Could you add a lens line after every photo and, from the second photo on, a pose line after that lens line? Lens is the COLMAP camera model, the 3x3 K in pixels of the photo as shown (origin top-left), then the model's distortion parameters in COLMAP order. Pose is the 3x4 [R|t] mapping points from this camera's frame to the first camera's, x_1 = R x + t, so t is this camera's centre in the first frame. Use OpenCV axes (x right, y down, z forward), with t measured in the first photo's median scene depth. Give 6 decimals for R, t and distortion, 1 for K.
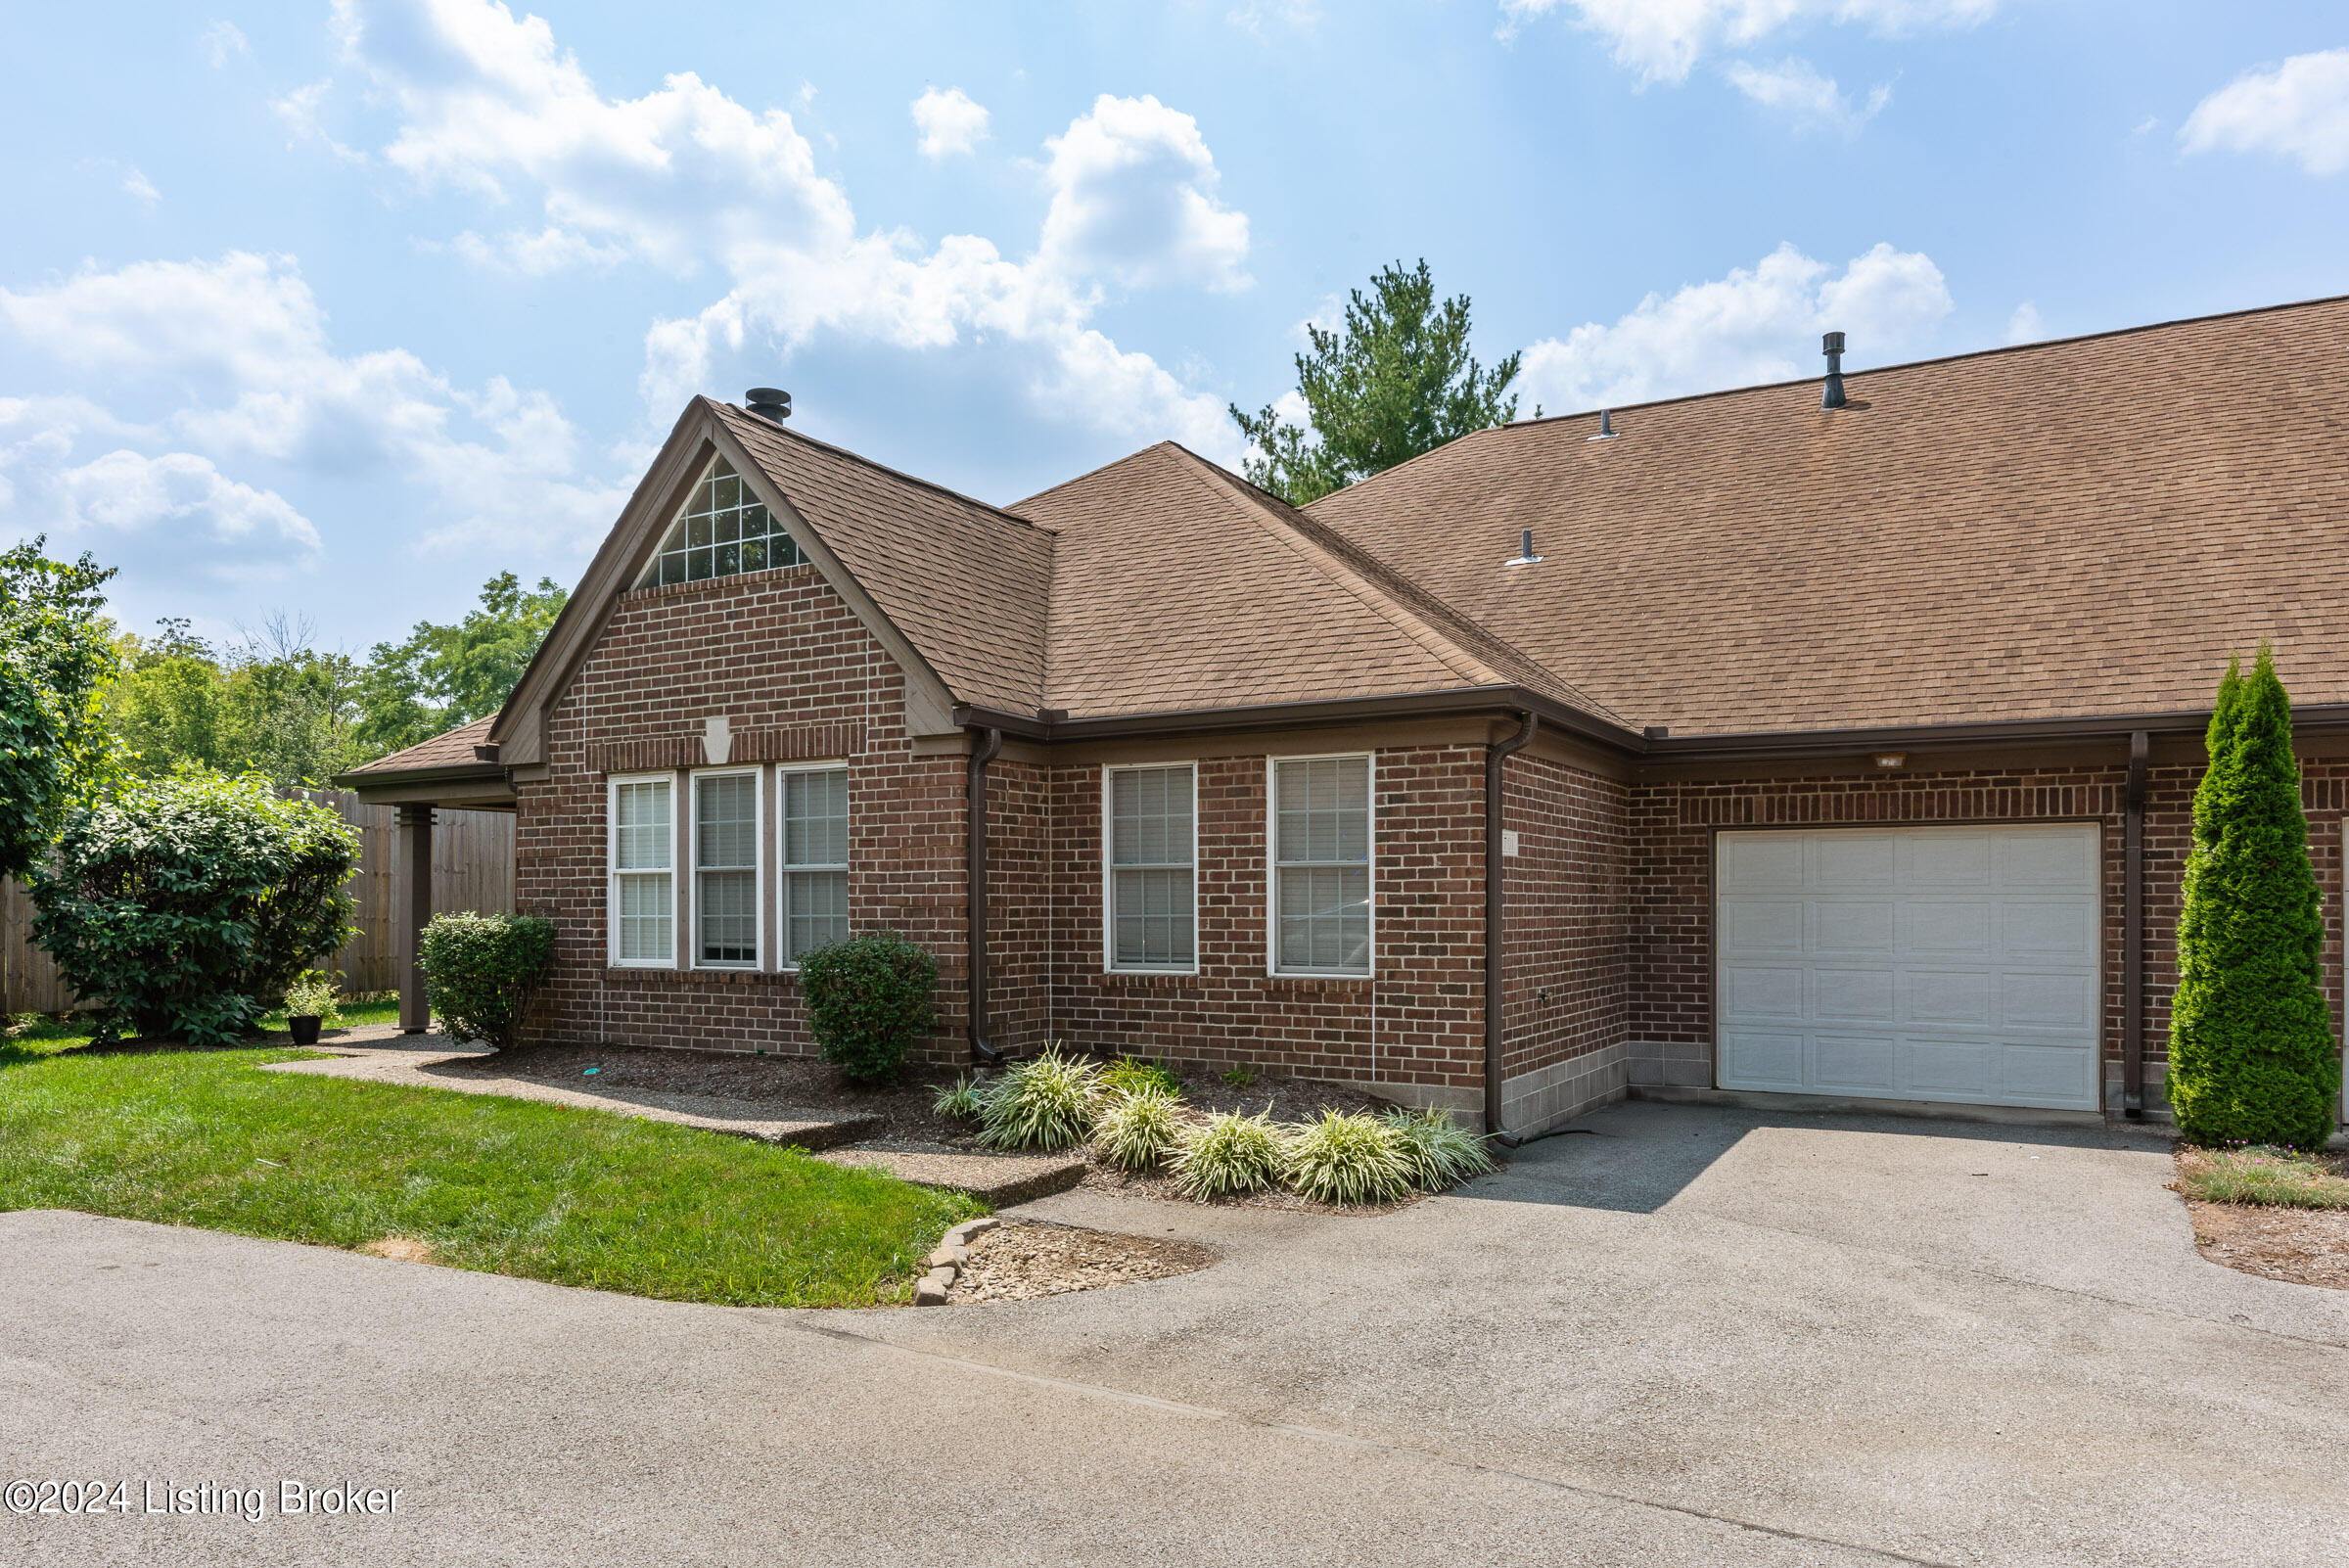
lens RADIAL K [[1526.1, 0, 1313.8], [0, 1526.1, 908.3], [0, 0, 1]] dist [-0.001566, -0.001178]
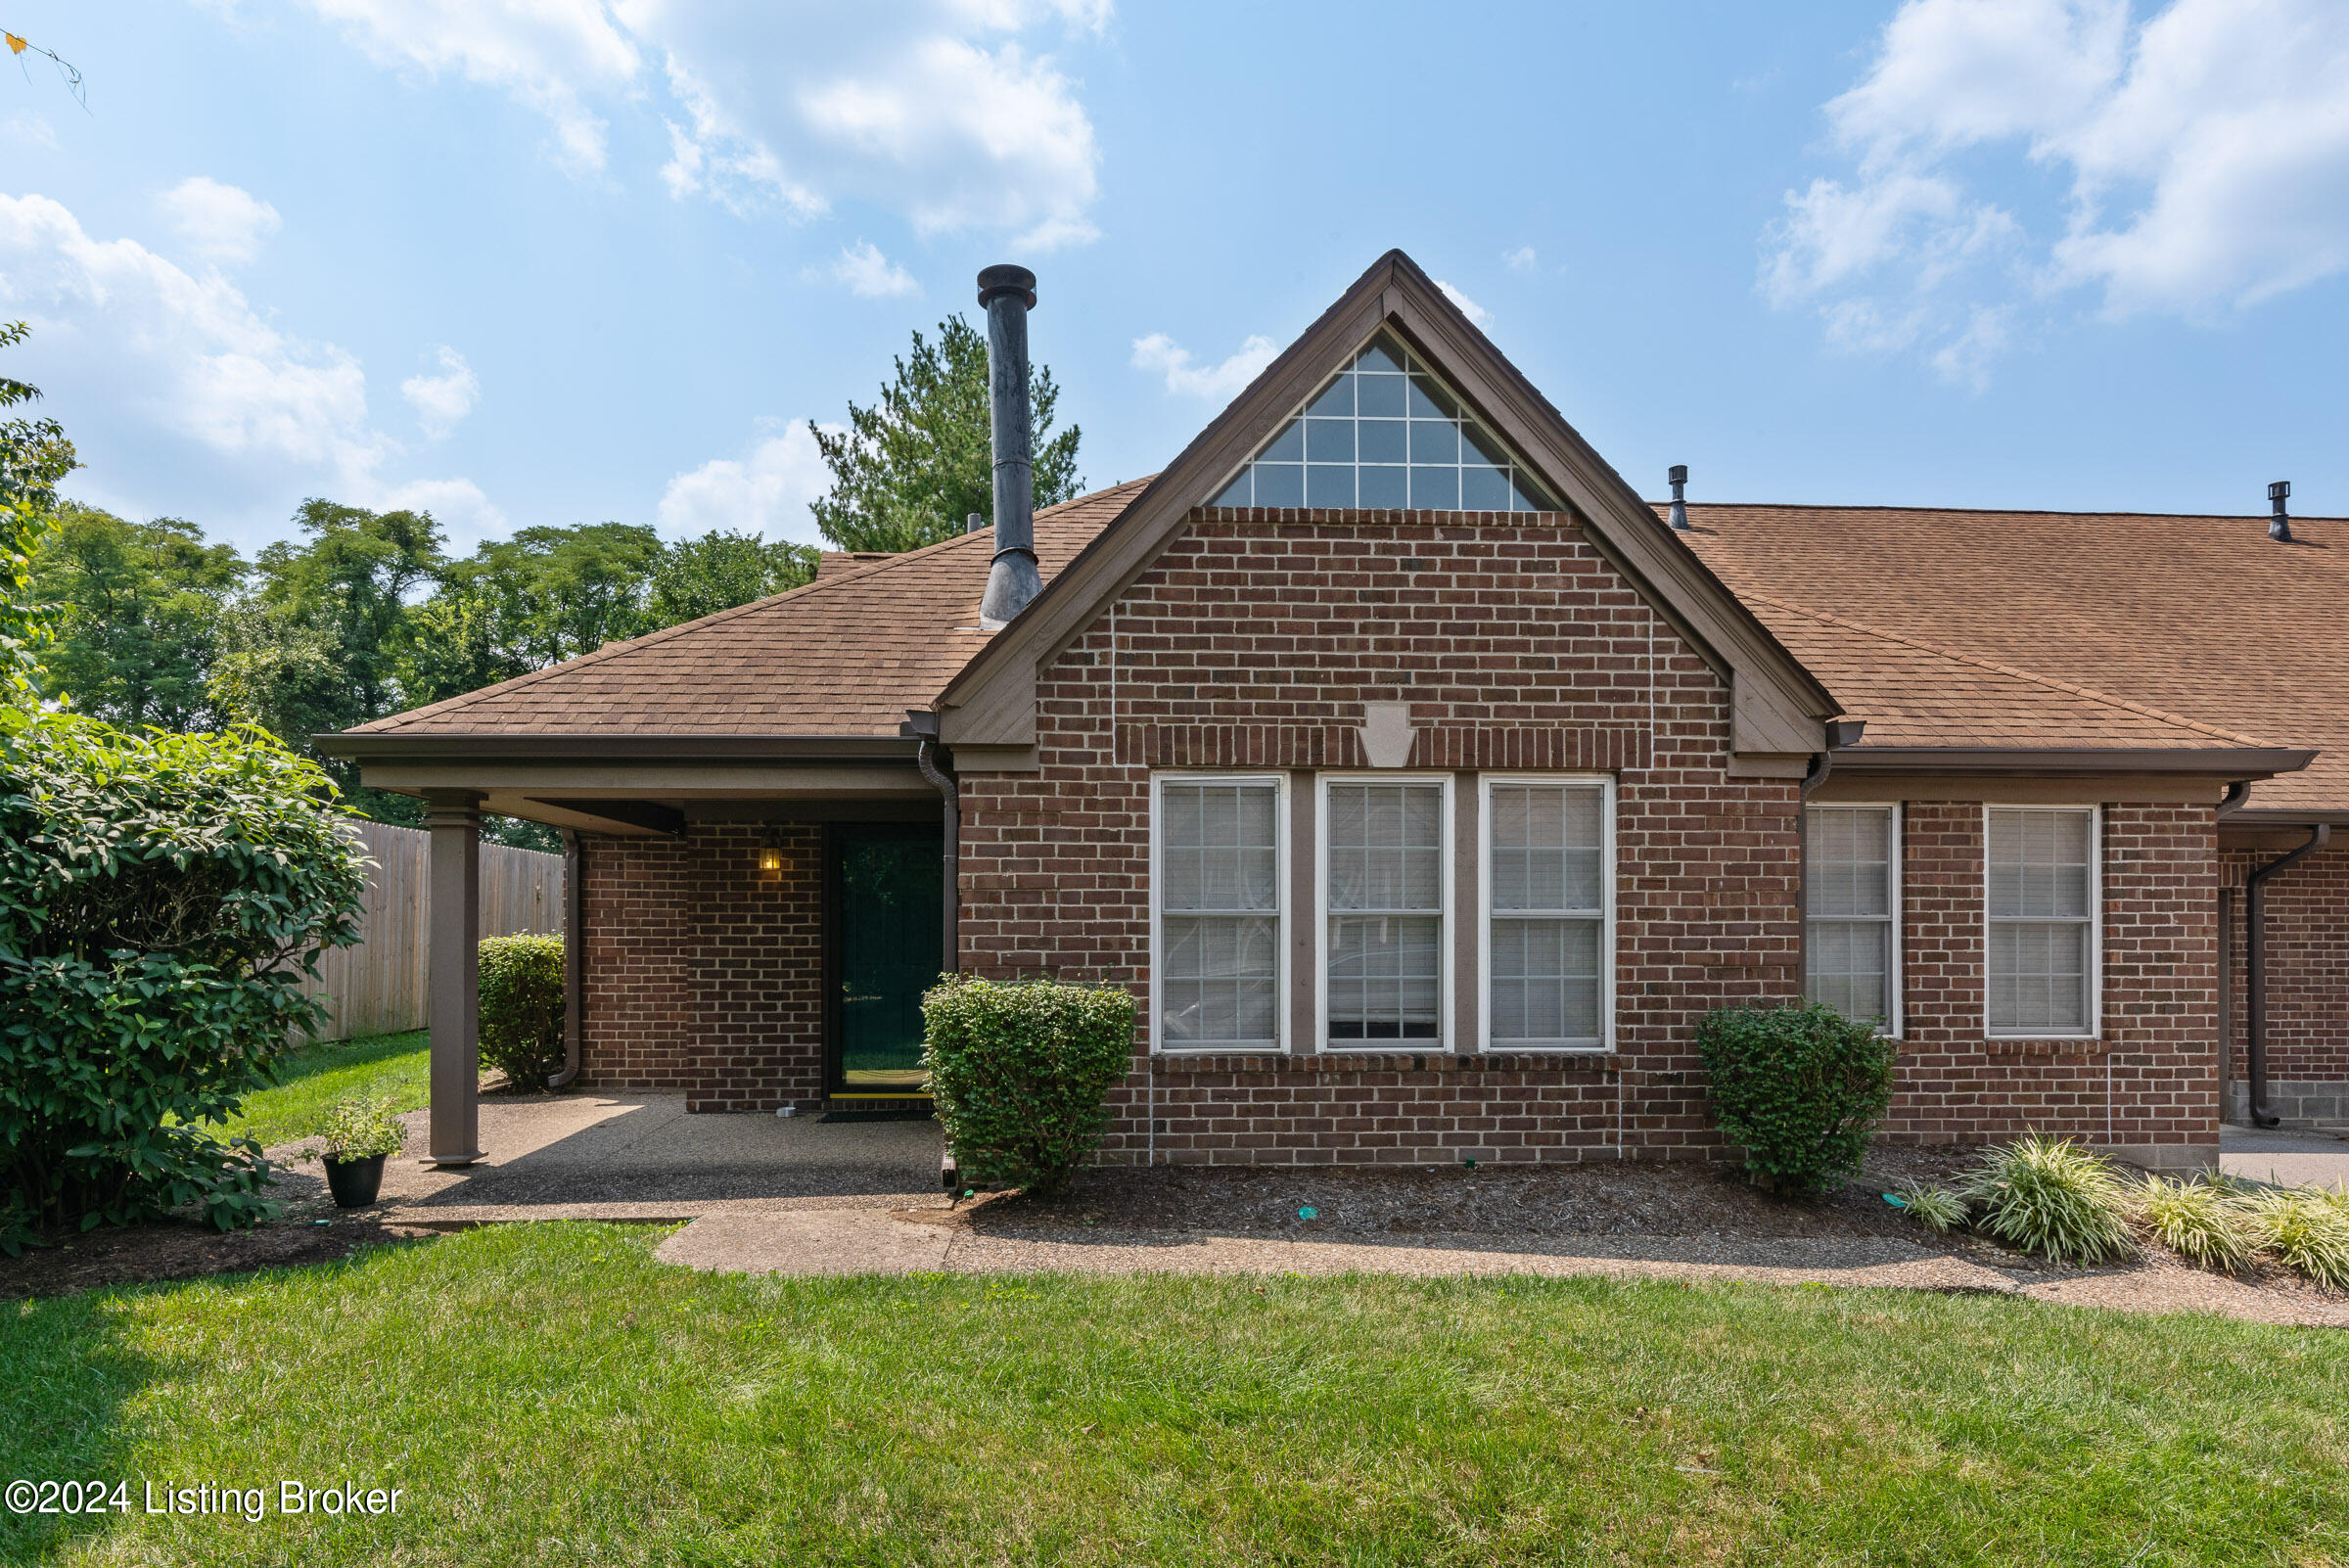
lens RADIAL K [[1309.2, 0, 1199.0], [0, 1309.2, 941.6], [0, 0, 1]] dist [-0.001677, -0.003383]
pose [[0.858788, 0.004147, 0.512314, -0.845931], [-0.003630, 0.999991, -0.002009, -0.011501], [-0.512318, -0.000134, 0.858796, 0.554380]]
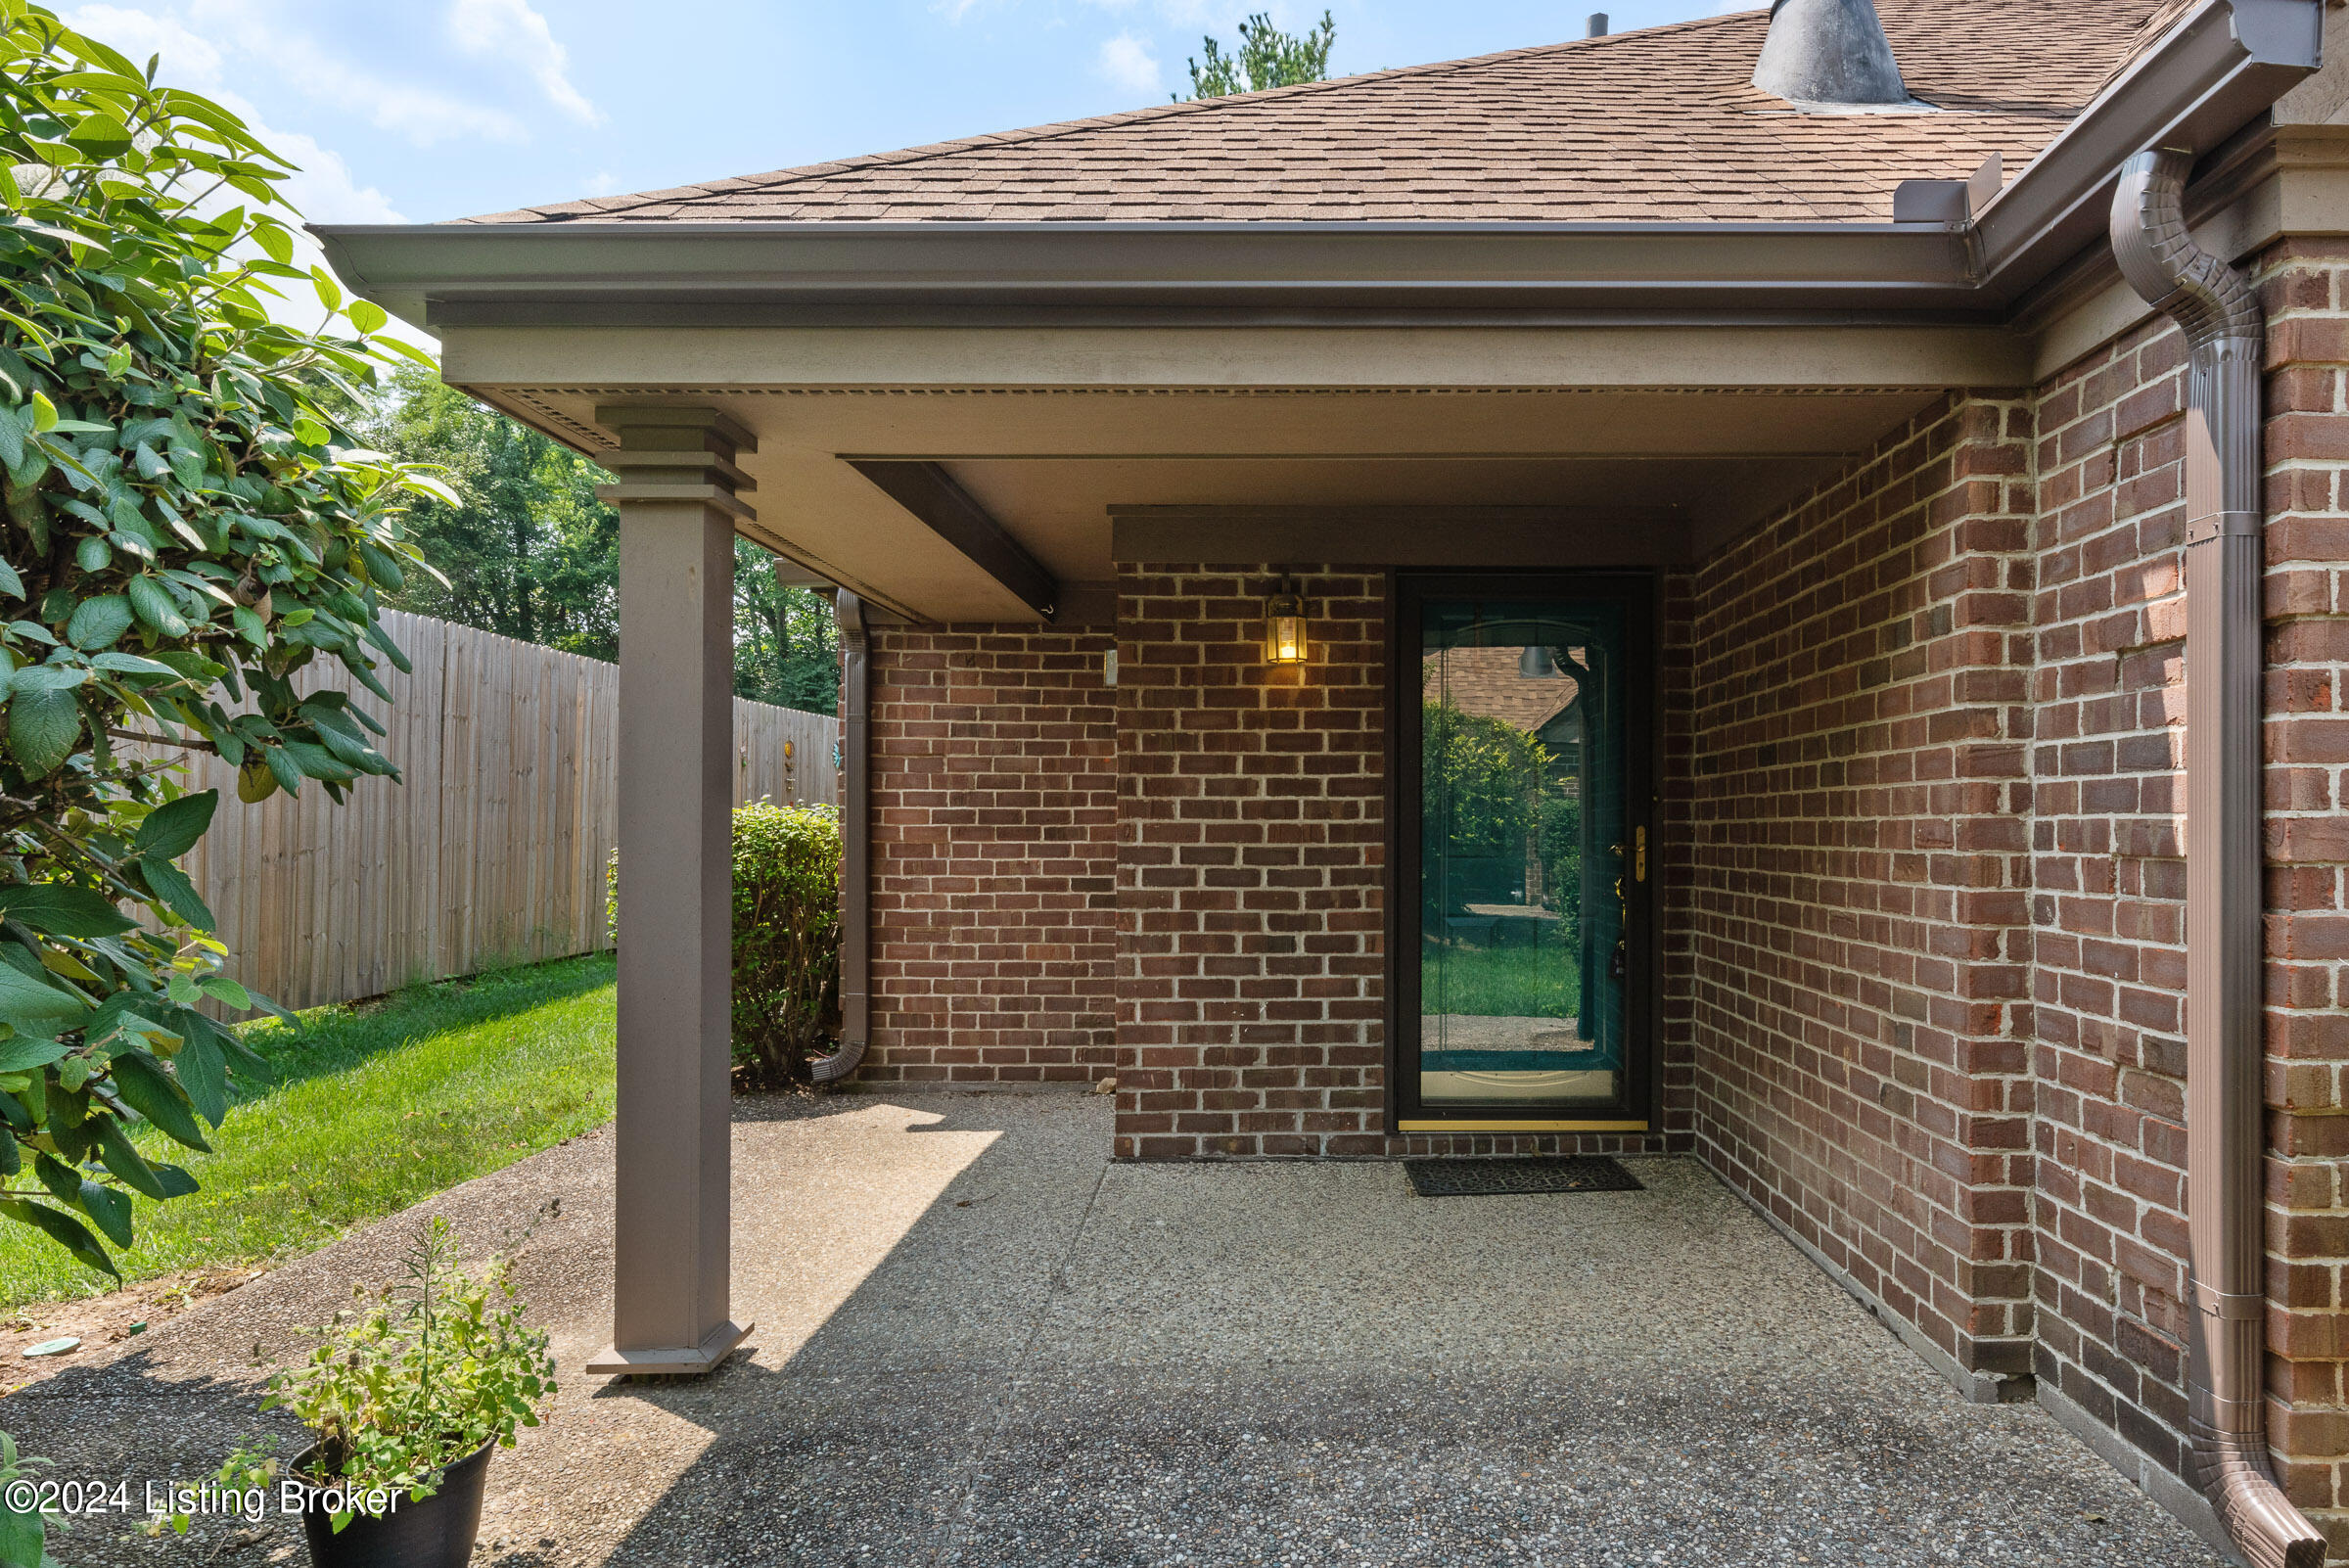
lens RADIAL K [[1463.9, 0, 1354.6], [0, 1463.9, 816.3], [0, 0, 1]] dist [-0.000875, -0.000356]
pose [[0.883072, 0.008319, 0.469164, -0.848035], [-0.002756, 0.999918, -0.012544, -0.004063], [-0.469229, 0.009785, 0.883022, 1.044532]]
